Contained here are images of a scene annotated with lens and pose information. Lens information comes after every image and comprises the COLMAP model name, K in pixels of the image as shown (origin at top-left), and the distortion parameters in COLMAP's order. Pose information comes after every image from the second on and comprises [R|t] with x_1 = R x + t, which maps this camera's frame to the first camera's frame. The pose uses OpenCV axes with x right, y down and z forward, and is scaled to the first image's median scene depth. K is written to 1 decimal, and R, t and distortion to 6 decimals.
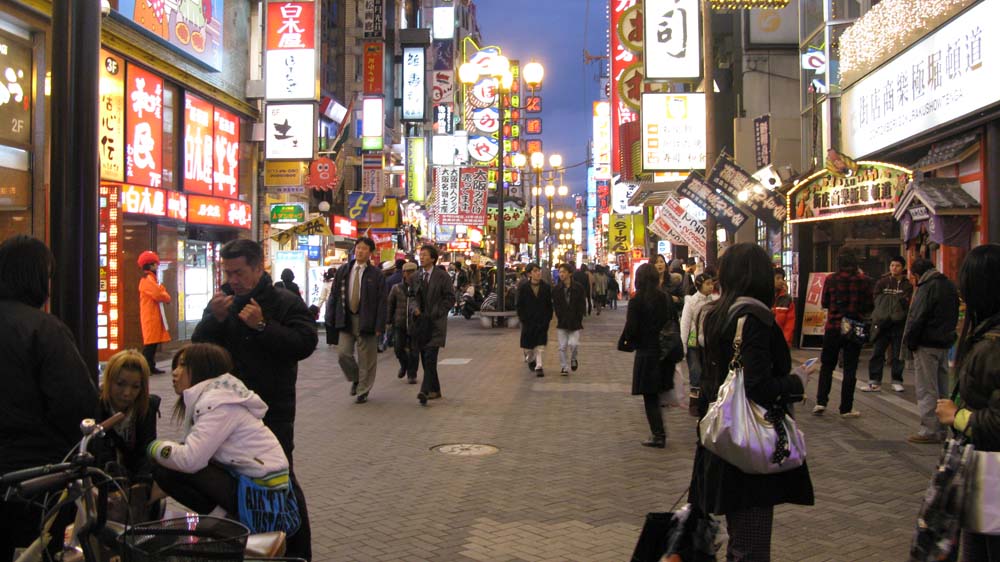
lens RADIAL K [[1044.0, 0, 479.8], [0, 1044.0, 279.6], [0, 0, 1]] dist [-0.202282, 0.294416]
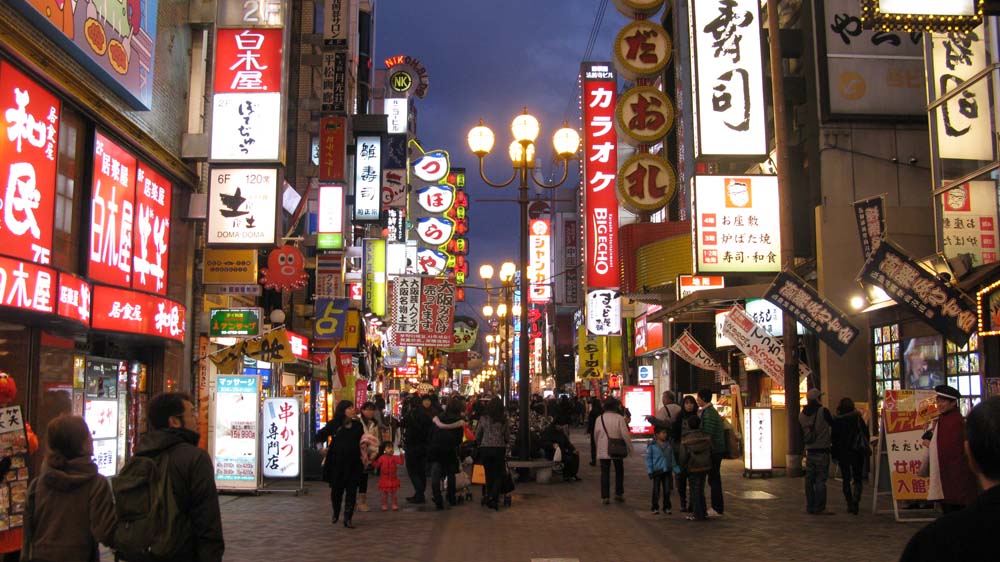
lens RADIAL K [[1044.0, 0, 479.8], [0, 1044.0, 279.6], [0, 0, 1]] dist [-0.202282, 0.294416]
pose [[0.996141, 0.012344, 0.086890, -0.080471], [-0.001776, 0.992691, -0.120668, -0.007899], [-0.087745, 0.120048, 0.988883, 0.283382]]
